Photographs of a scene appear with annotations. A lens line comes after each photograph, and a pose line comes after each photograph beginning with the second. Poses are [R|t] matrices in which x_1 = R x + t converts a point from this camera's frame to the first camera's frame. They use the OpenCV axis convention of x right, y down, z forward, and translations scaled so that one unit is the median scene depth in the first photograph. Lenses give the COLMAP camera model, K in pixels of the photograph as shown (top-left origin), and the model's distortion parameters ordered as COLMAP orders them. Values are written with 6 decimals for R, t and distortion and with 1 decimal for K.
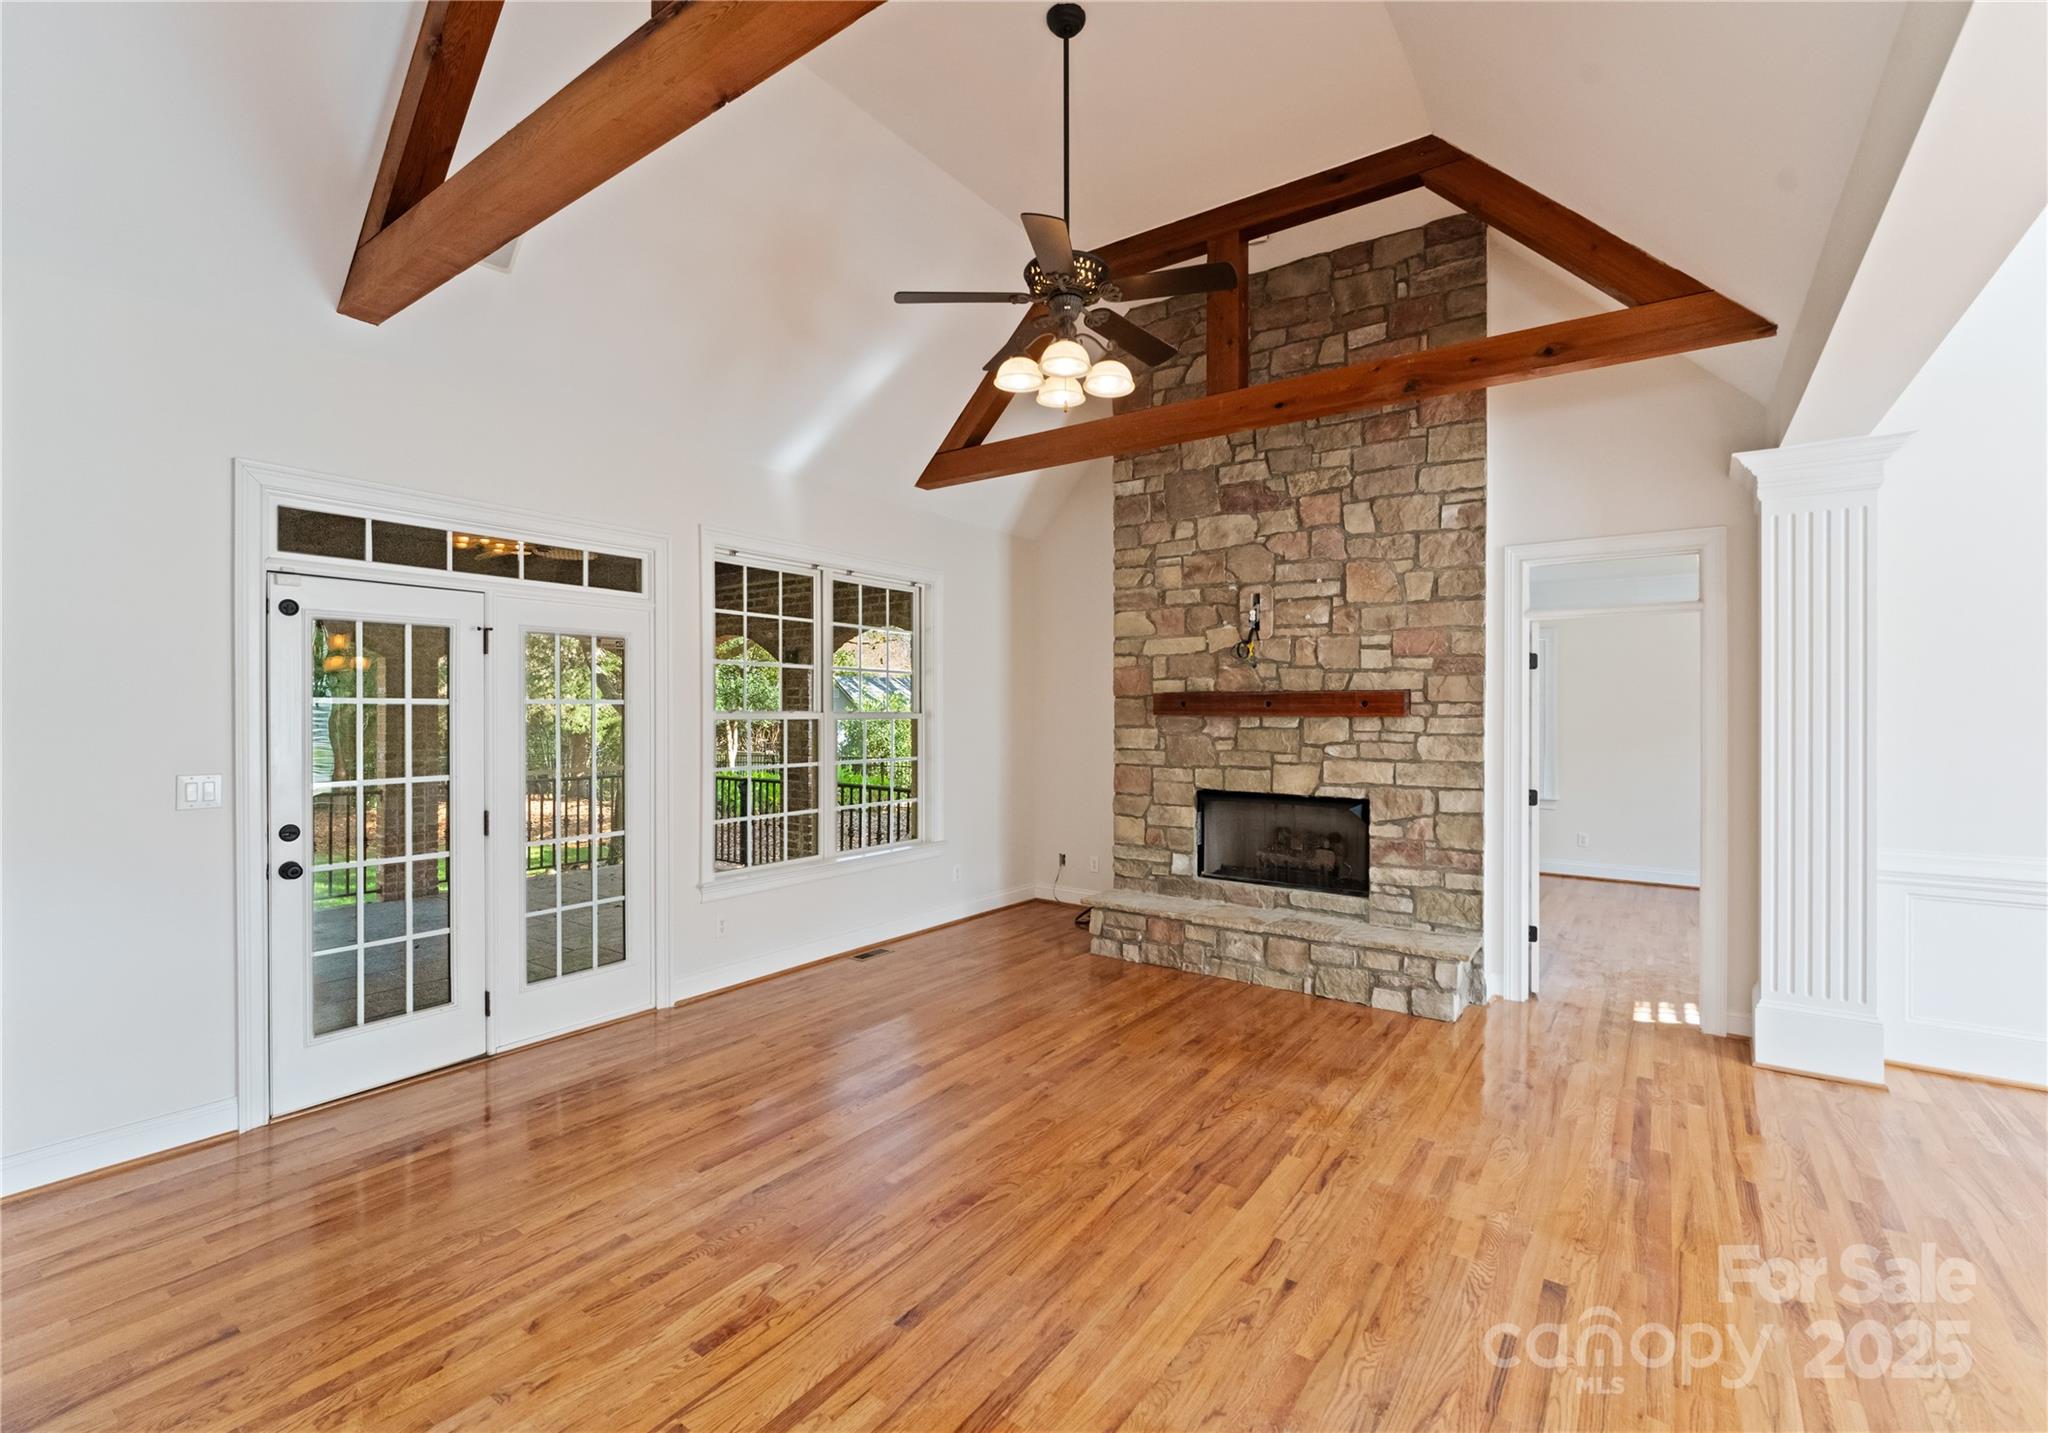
lens RADIAL K [[875.8, 0, 1019.5], [0, 875.8, 723.3], [0, 0, 1]] dist [-0.003329, 0.000190]
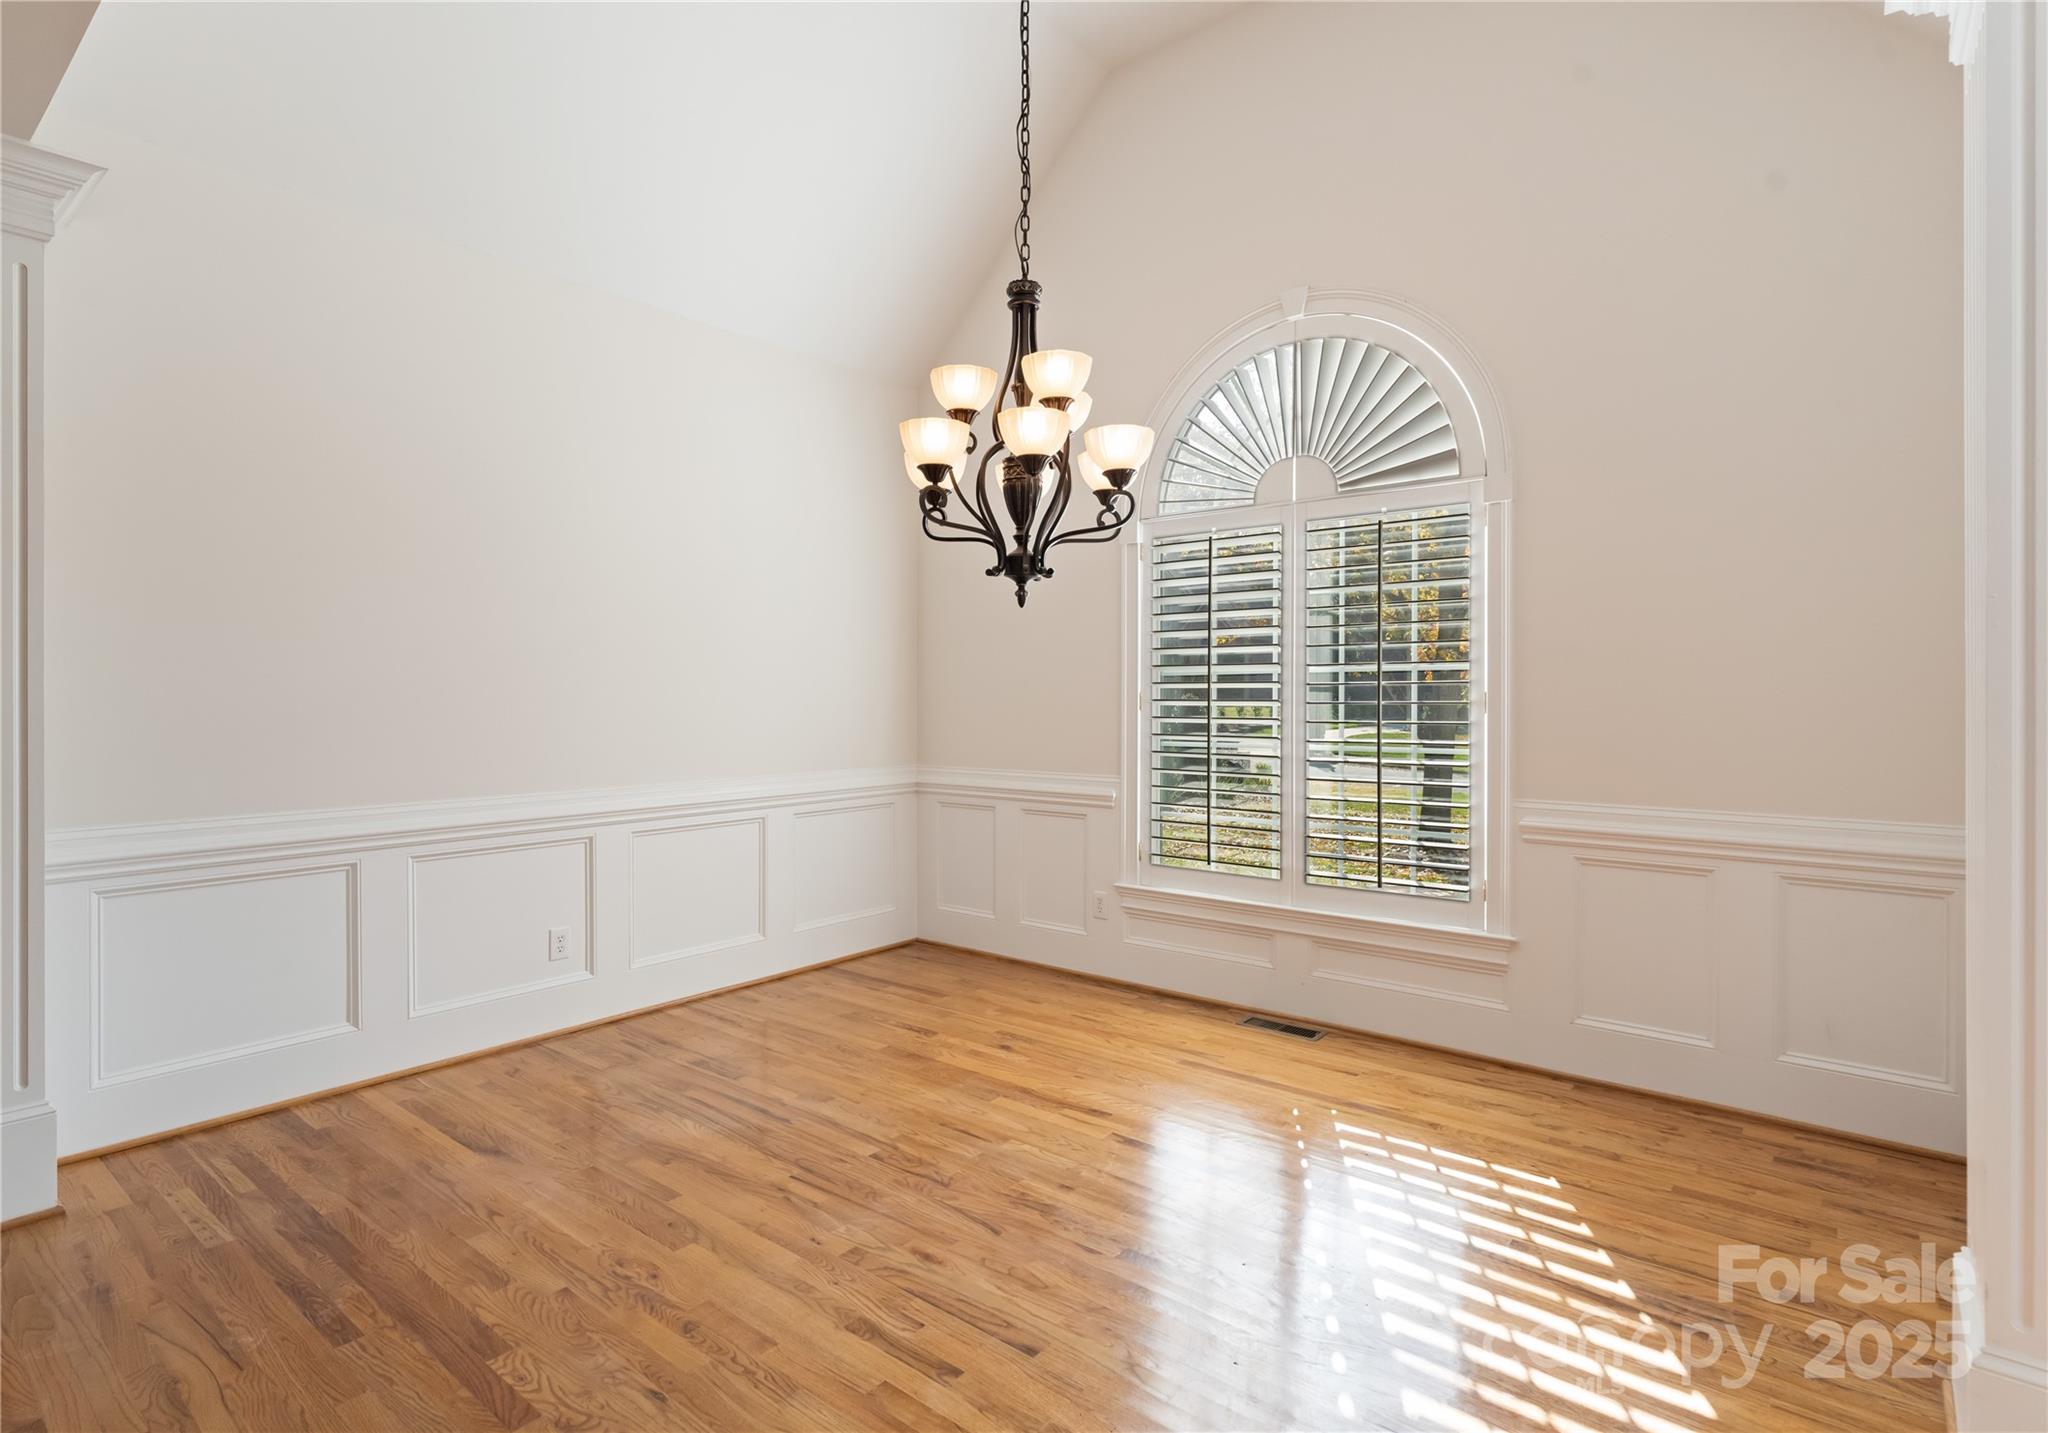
lens RADIAL K [[1022.1, 0, 1020.1], [0, 1022.1, 696.7], [0, 0, 1]] dist [0.030559, -0.000396]
pose [[0.055809, -0.003753, 0.998434, 0.301861], [-0.002990, 0.999988, 0.003926, 0.047315], [-0.998437, -0.003205, 0.055797, 0.294678]]
